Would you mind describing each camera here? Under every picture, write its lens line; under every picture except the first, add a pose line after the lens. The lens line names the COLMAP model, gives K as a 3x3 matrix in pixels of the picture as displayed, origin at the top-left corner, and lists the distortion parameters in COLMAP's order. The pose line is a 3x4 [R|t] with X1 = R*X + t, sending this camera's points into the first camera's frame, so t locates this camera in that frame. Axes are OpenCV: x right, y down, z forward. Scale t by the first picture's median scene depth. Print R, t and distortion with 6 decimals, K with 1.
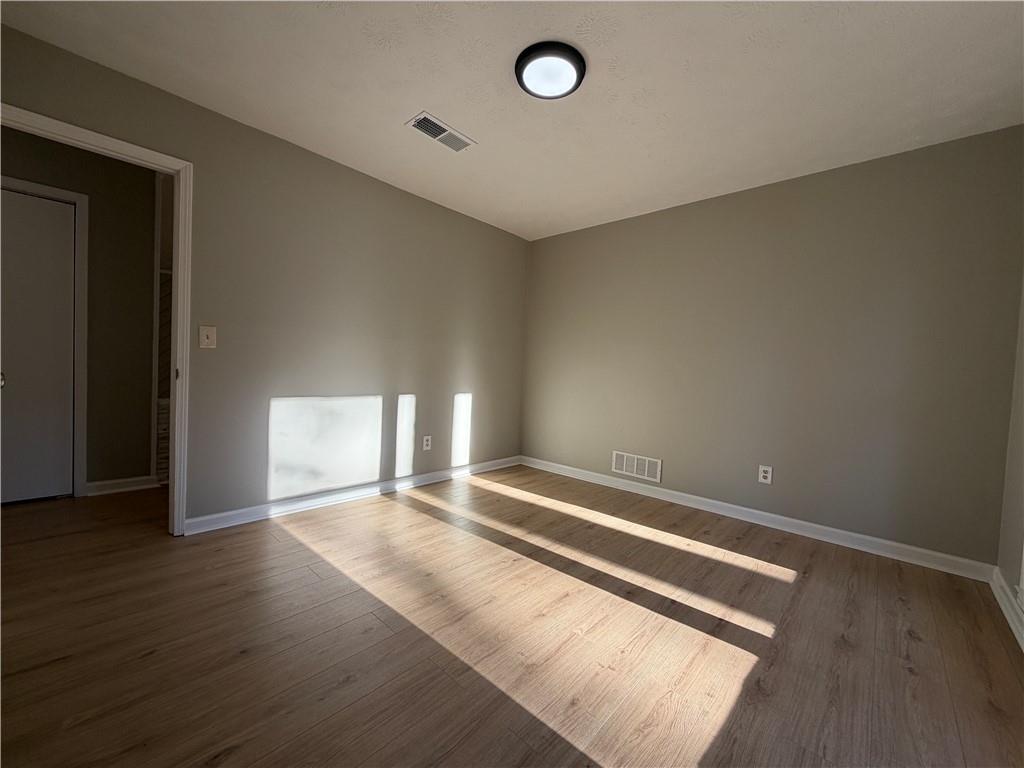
lens RADIAL K [[407.2, 0, 510.3], [0, 407.2, 384.0], [0, 0, 1]] dist [0.000010, -0.000028]
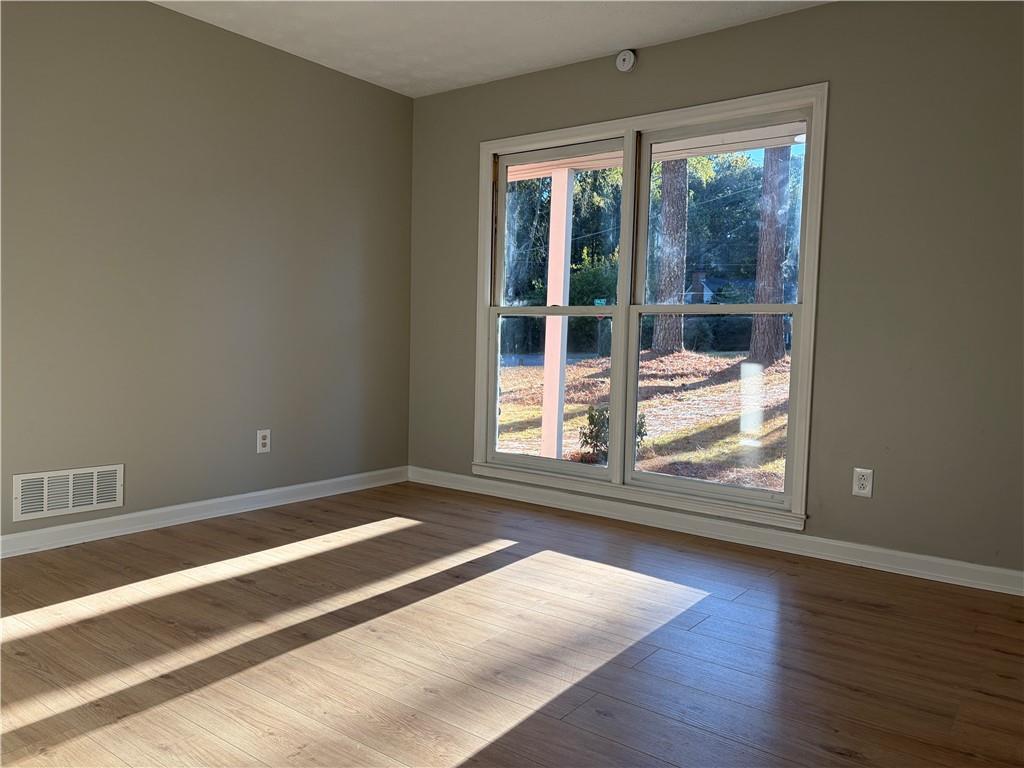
lens RADIAL K [[768.7, 0, 511.2], [0, 768.7, 387.5], [0, 0, 1]] dist [0.100413, -0.129035]
pose [[-0.084931, -0.117351, 0.989452, -1.024006], [0.007469, 0.992937, 0.118406, -0.052563], [-0.996359, 0.017447, -0.083455, 0.830689]]
